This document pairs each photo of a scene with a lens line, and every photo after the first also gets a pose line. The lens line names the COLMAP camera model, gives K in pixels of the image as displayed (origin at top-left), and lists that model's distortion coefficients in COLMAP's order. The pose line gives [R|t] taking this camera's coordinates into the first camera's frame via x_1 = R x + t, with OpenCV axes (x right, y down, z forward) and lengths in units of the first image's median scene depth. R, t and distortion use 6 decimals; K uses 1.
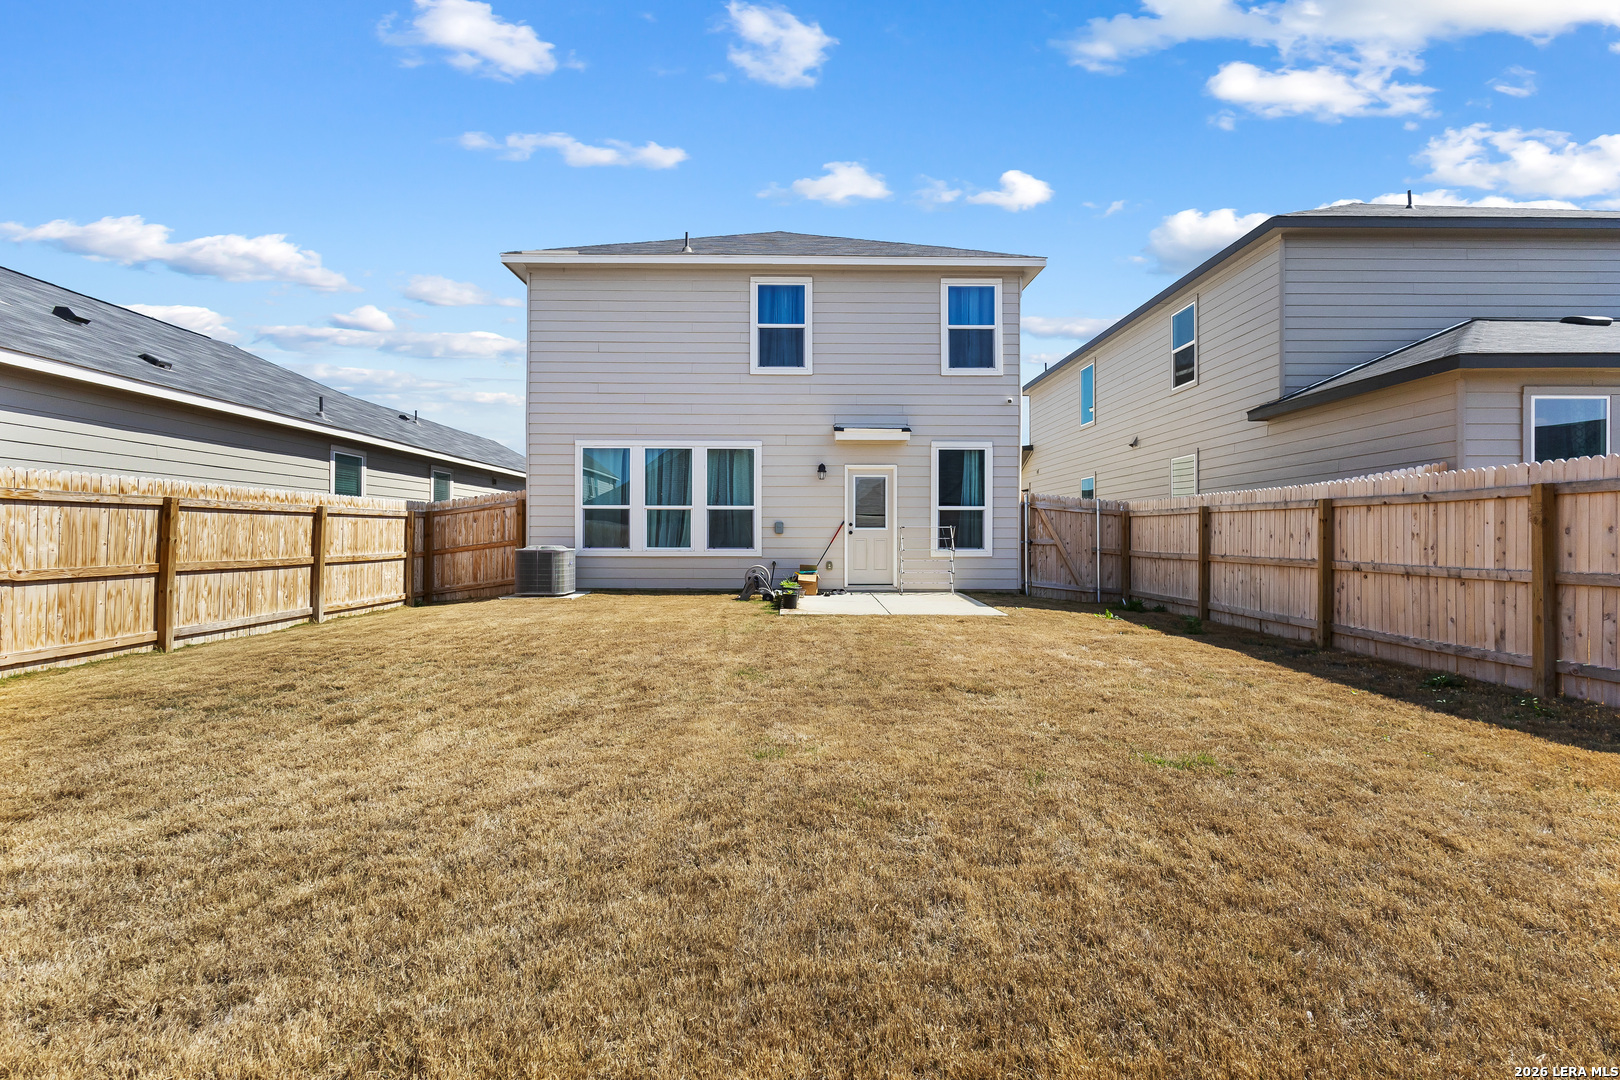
lens RADIAL K [[760.6, 0, 806.0], [0, 760.6, 544.3], [0, 0, 1]] dist [0.000103, 0.001000]
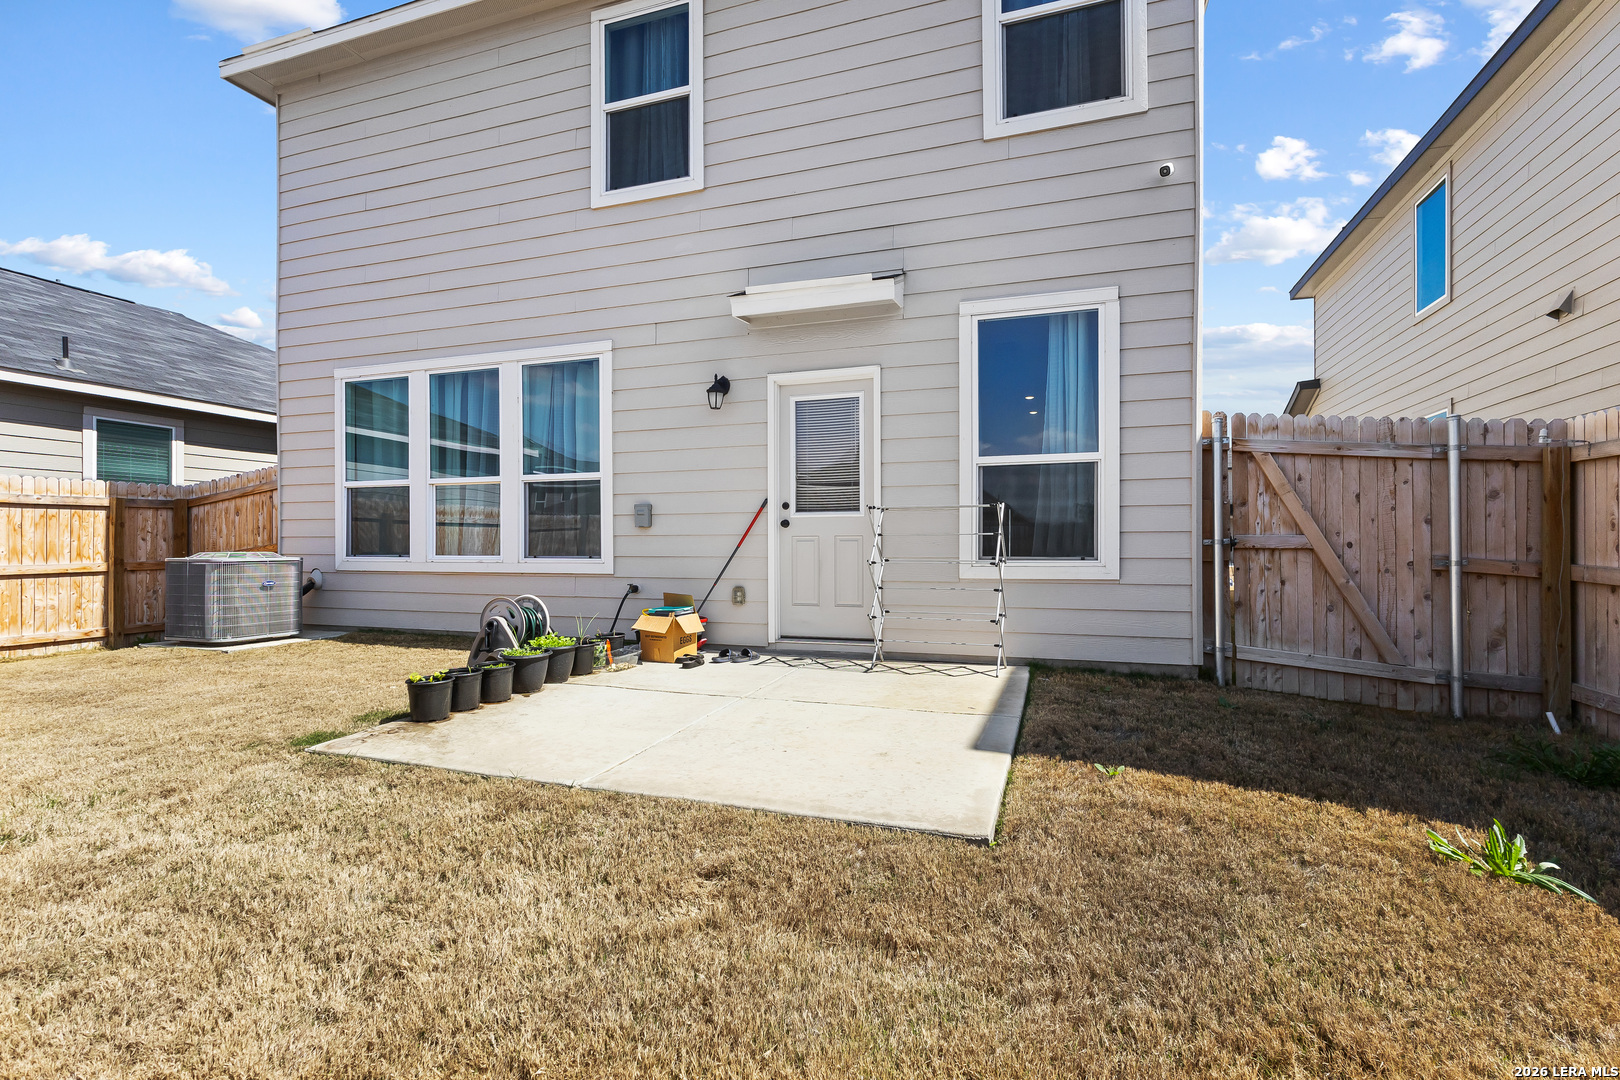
lens RADIAL K [[760.6, 0, 806.0], [0, 760.6, 544.3], [0, 0, 1]] dist [0.000103, 0.001000]
pose [[0.939757, -0.004387, -0.341814, 0.227396], [0.003448, 0.999988, -0.003355, -0.001308], [0.341825, 0.001974, 0.939762, 0.578444]]
